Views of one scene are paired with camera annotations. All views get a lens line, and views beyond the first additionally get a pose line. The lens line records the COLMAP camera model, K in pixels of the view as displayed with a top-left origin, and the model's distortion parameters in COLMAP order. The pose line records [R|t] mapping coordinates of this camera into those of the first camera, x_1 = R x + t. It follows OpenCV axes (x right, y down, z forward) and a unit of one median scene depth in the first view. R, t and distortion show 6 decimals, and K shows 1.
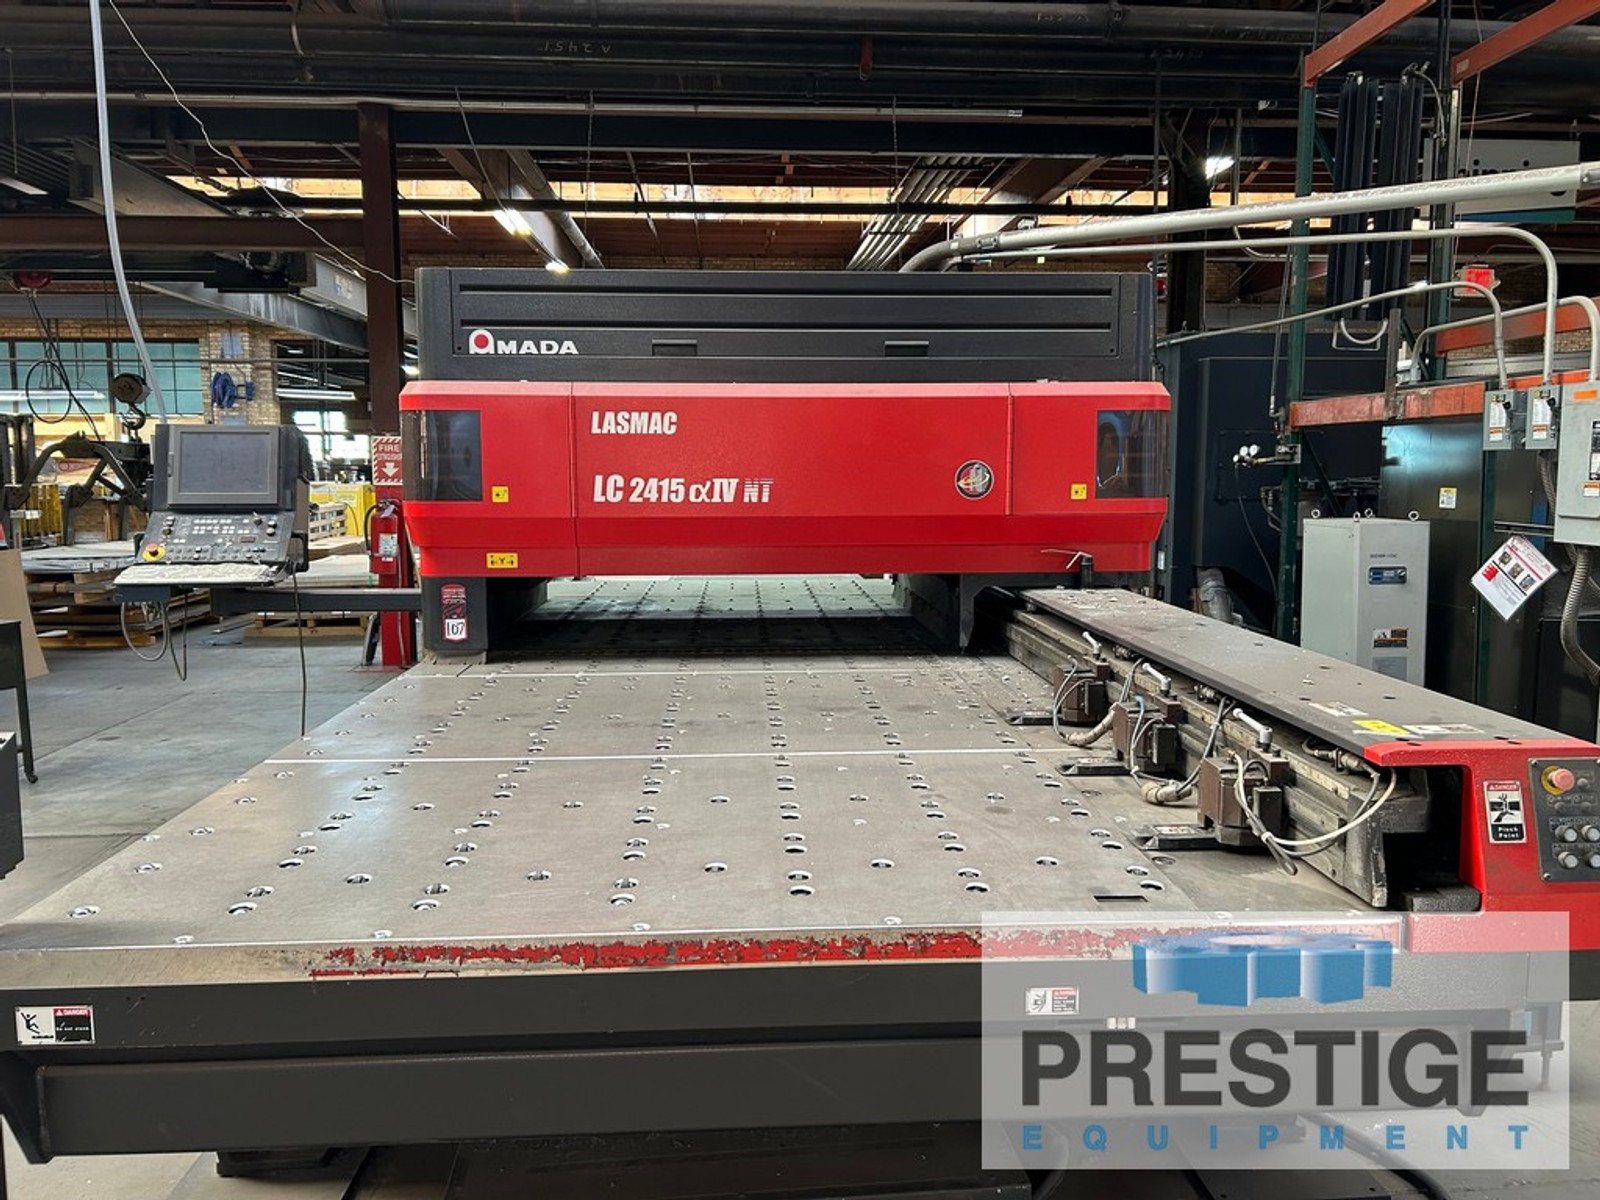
lens RADIAL K [[1197.0, 0, 800.0], [0, 1197.0, 600.0], [0, 0, 1]] dist [0.083361, -0.096234]
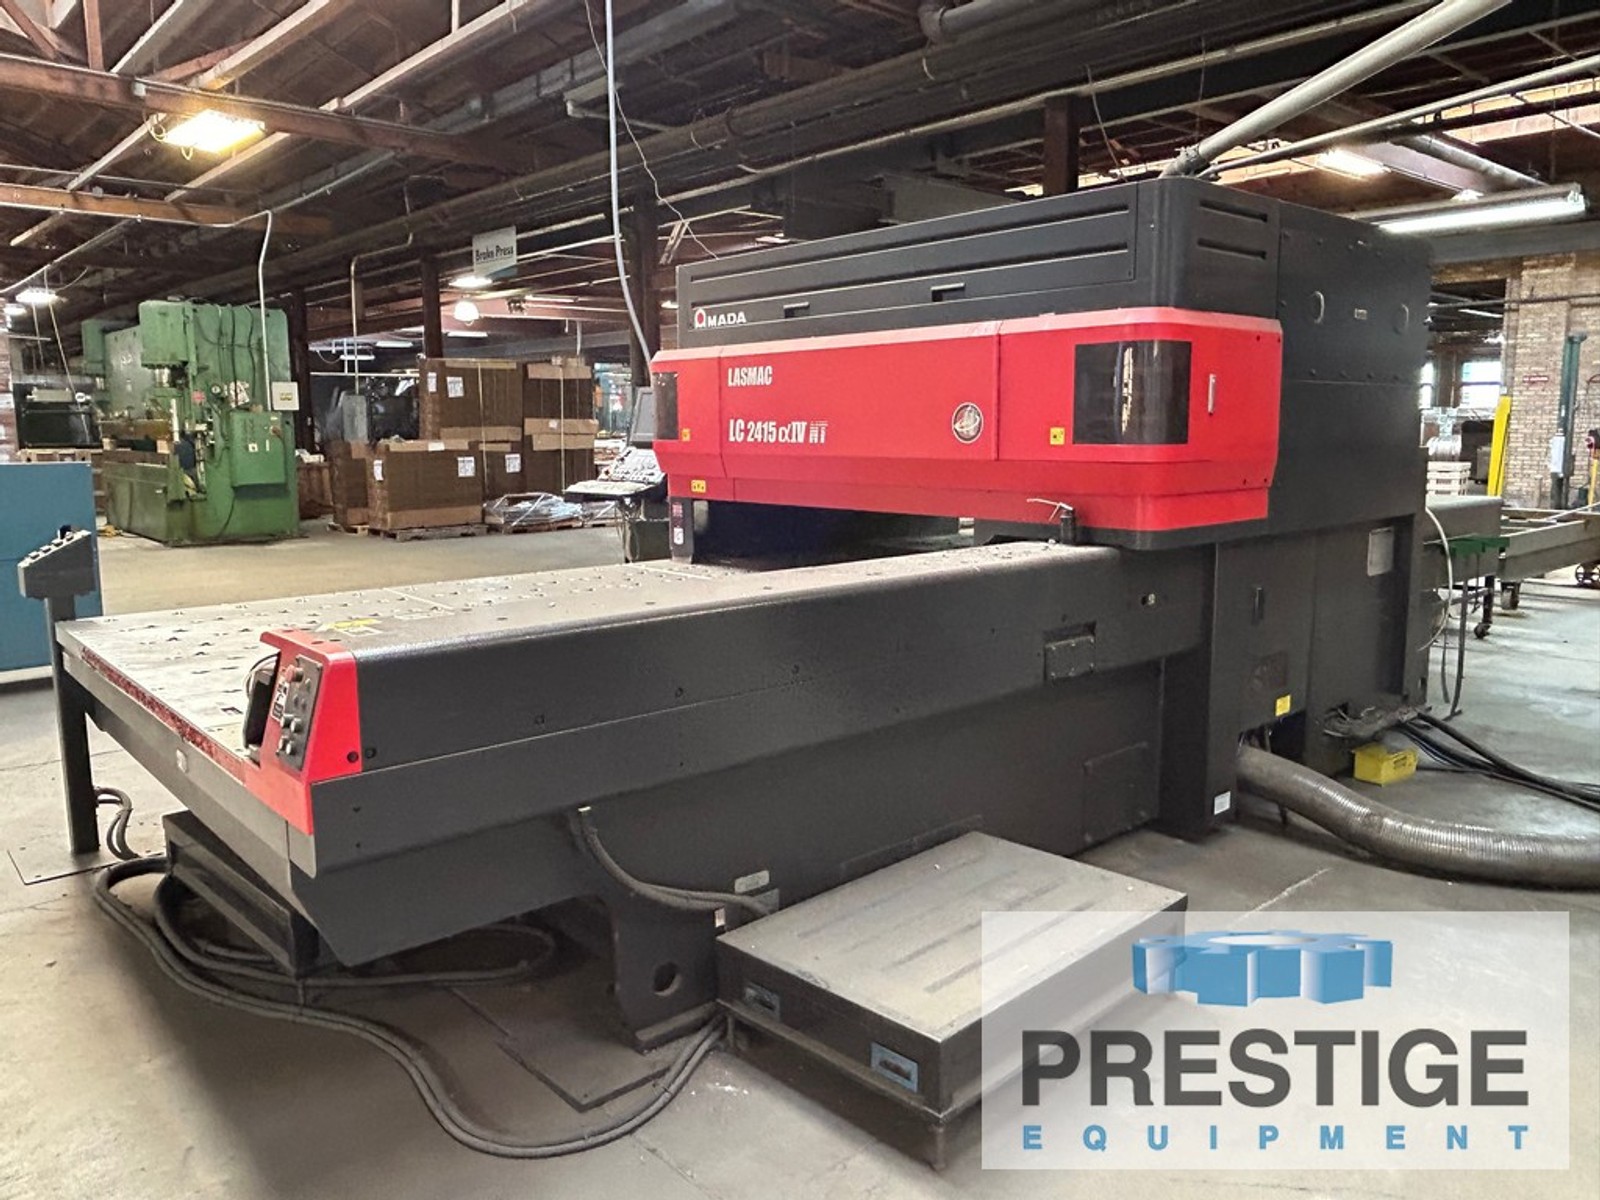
lens RADIAL K [[1142.4, 0, 800.0], [0, 1142.4, 600.0], [0, 0, 1]] dist [0.003550, -0.000161]
pose [[0.615437, 0.117979, -0.779307, 0.805028], [-0.085739, 0.992888, 0.082602, -0.021802], [0.783509, 0.015981, 0.621175, 0.316476]]
